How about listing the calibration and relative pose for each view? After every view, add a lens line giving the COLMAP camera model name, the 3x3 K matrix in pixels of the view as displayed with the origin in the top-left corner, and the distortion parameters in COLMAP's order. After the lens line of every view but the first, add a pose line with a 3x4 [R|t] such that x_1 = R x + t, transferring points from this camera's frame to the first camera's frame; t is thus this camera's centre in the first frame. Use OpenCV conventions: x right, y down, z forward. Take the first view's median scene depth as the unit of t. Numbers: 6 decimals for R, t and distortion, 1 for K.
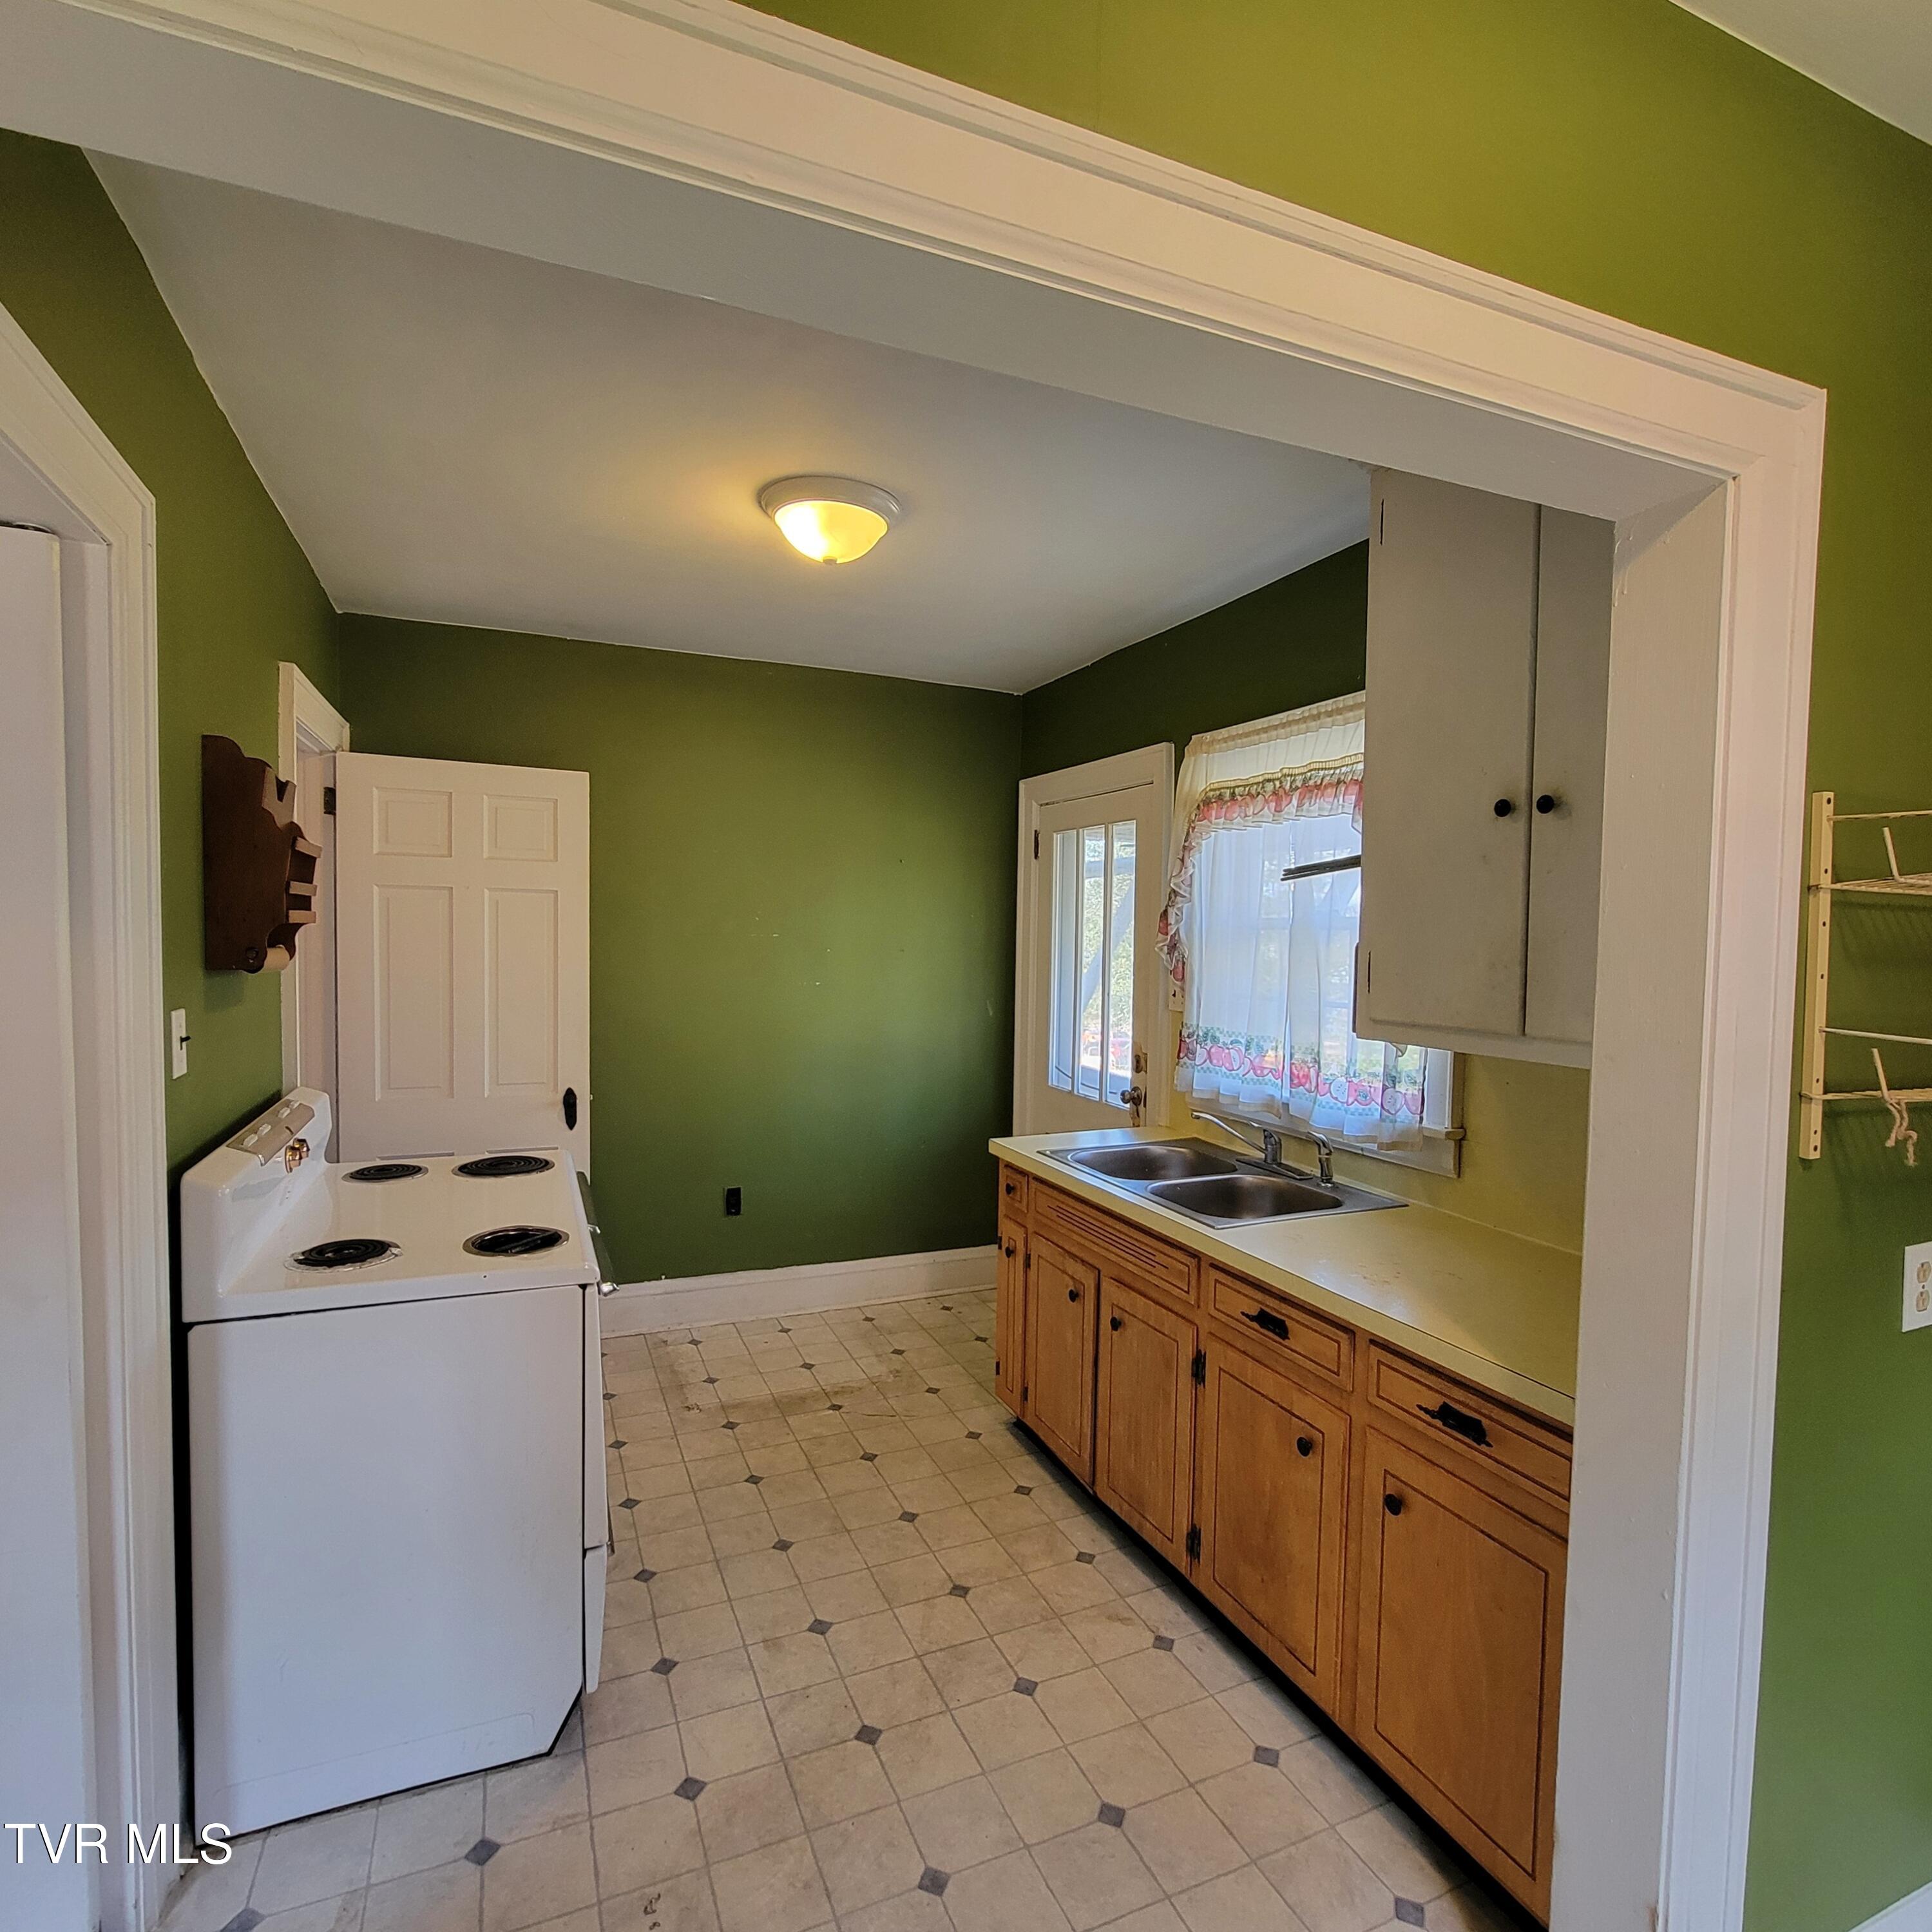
lens RADIAL K [[1042.7, 0, 967.3], [0, 1042.7, 971.8], [0, 0, 1]] dist [-0.010537, 0.003803]
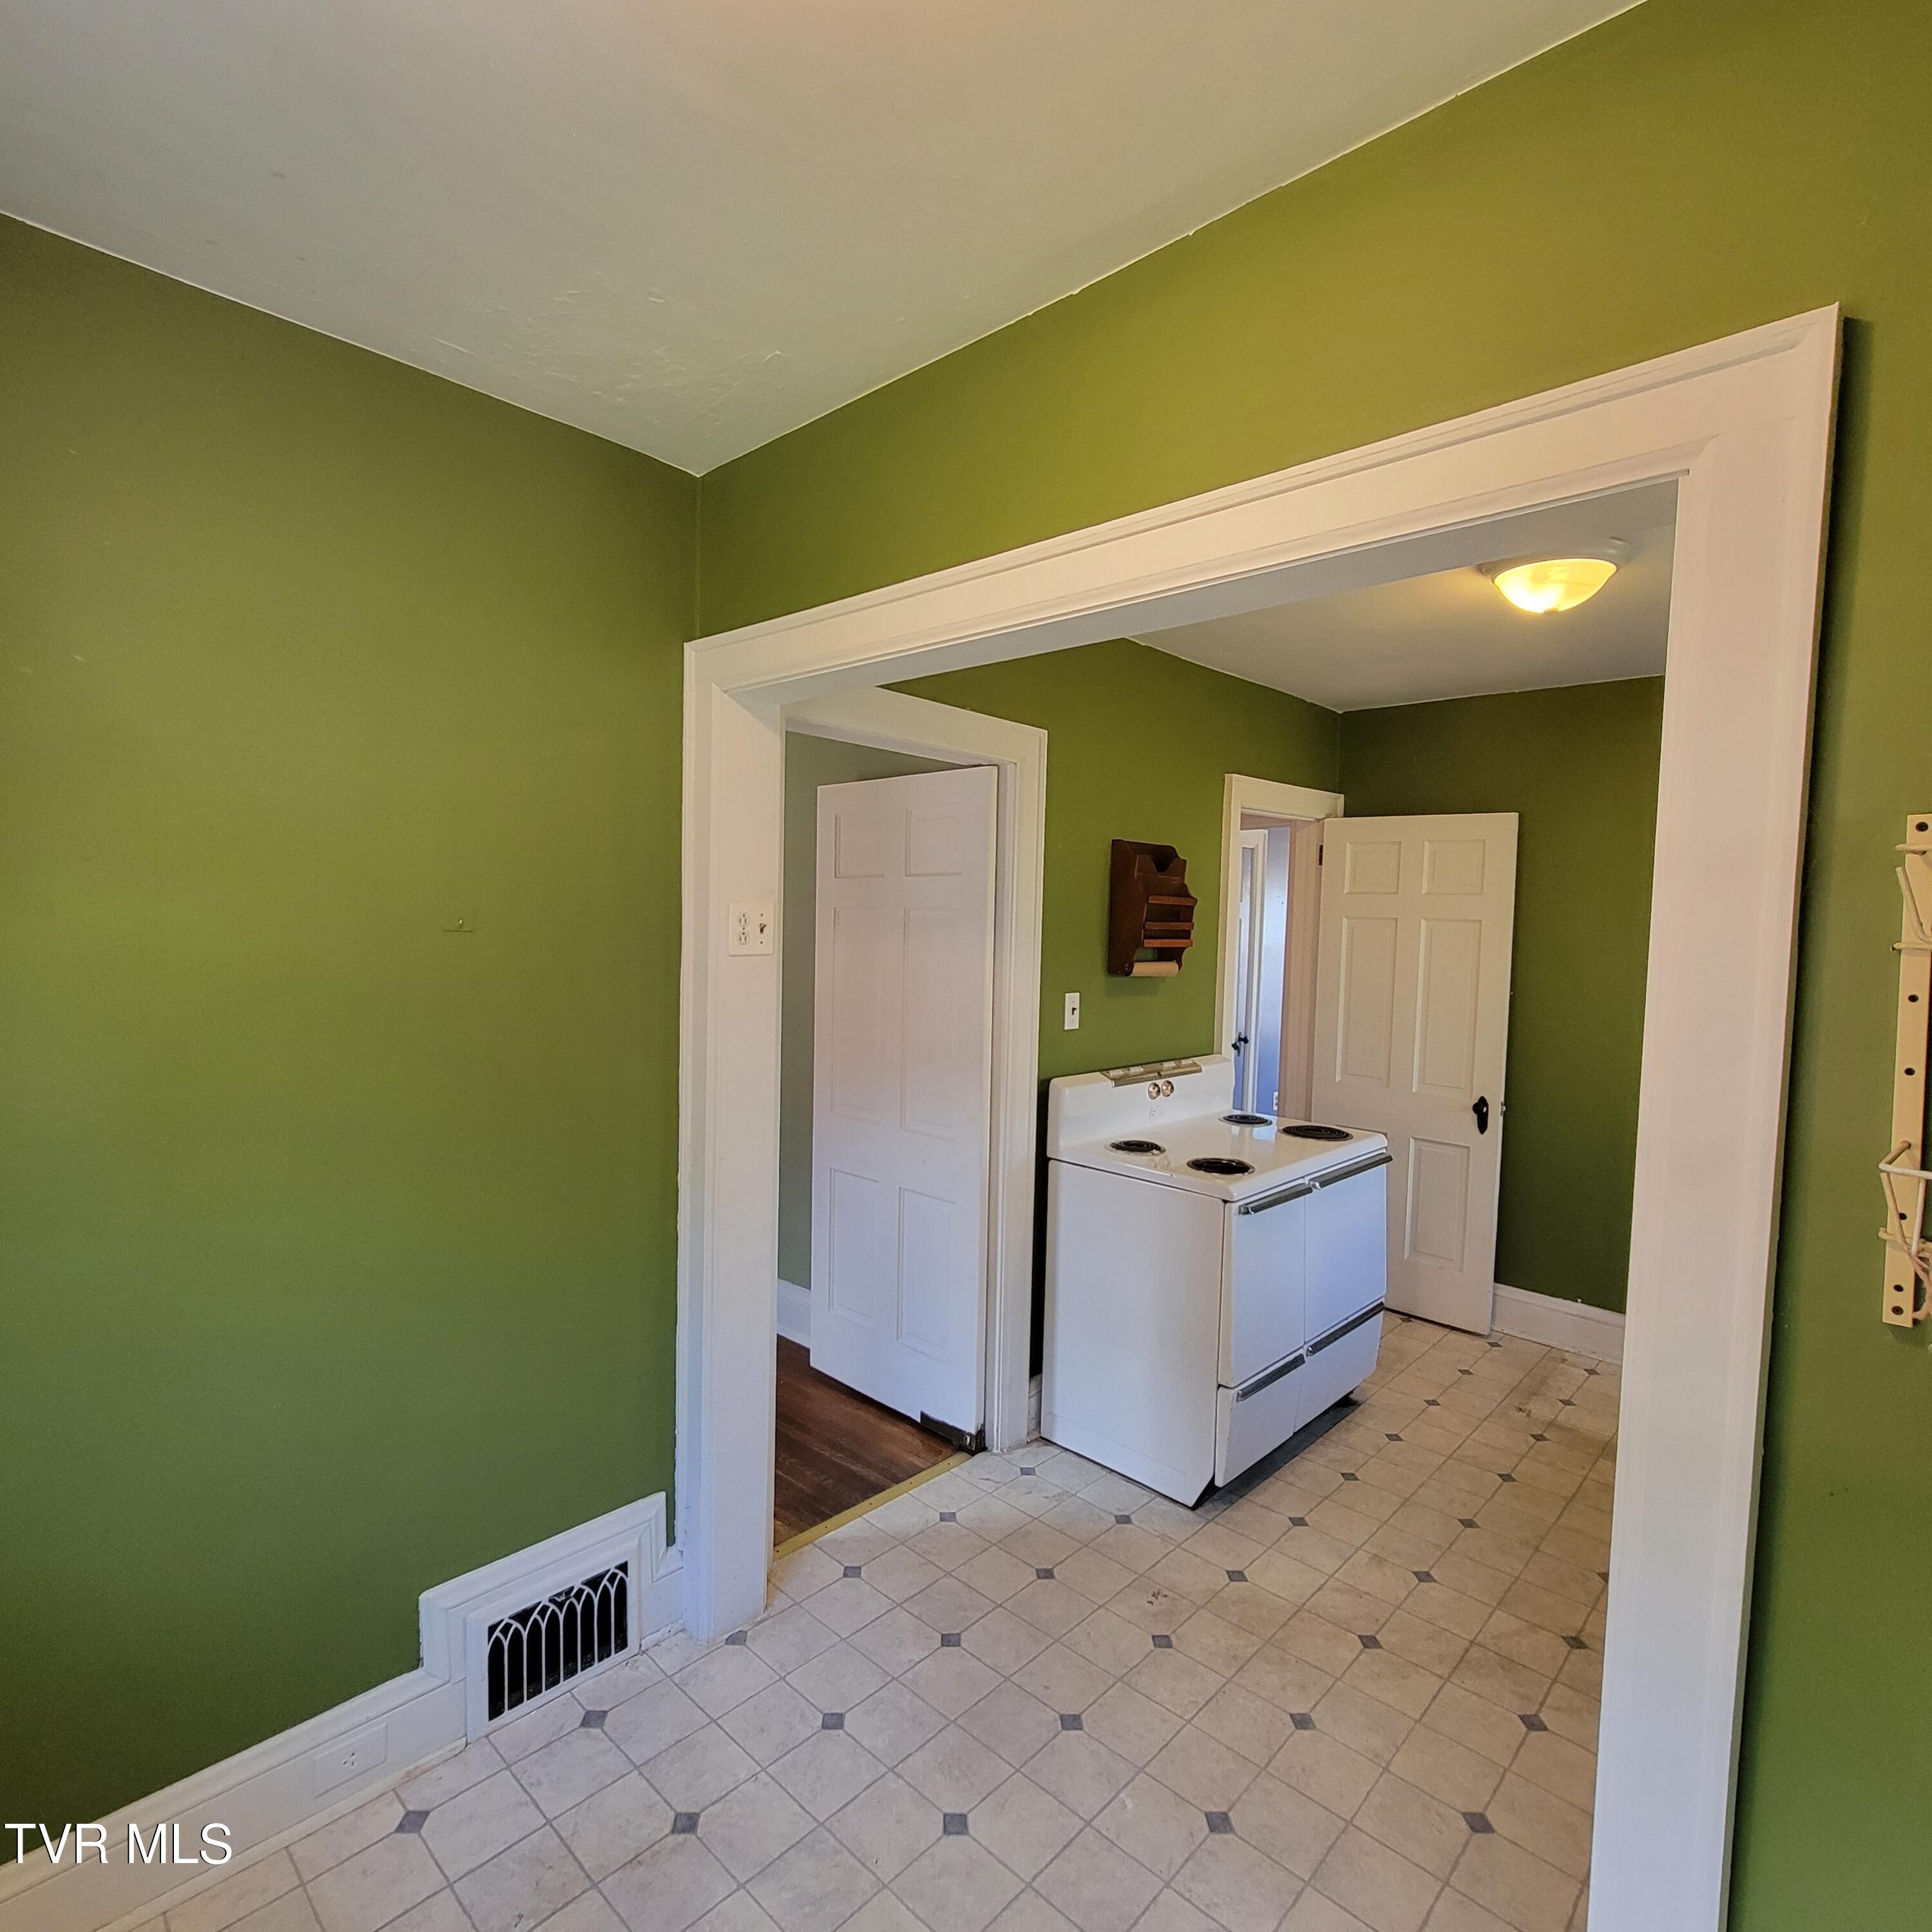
lens RADIAL K [[1042.7, 0, 967.4], [0, 1042.7, 968.6], [0, 0, 1]] dist [-0.010537, 0.003803]
pose [[0.397726, 0.039794, -0.916641, 0.580920], [-0.056946, 0.998204, 0.018627, -0.020561], [0.915735, 0.044791, 0.399278, 0.054299]]
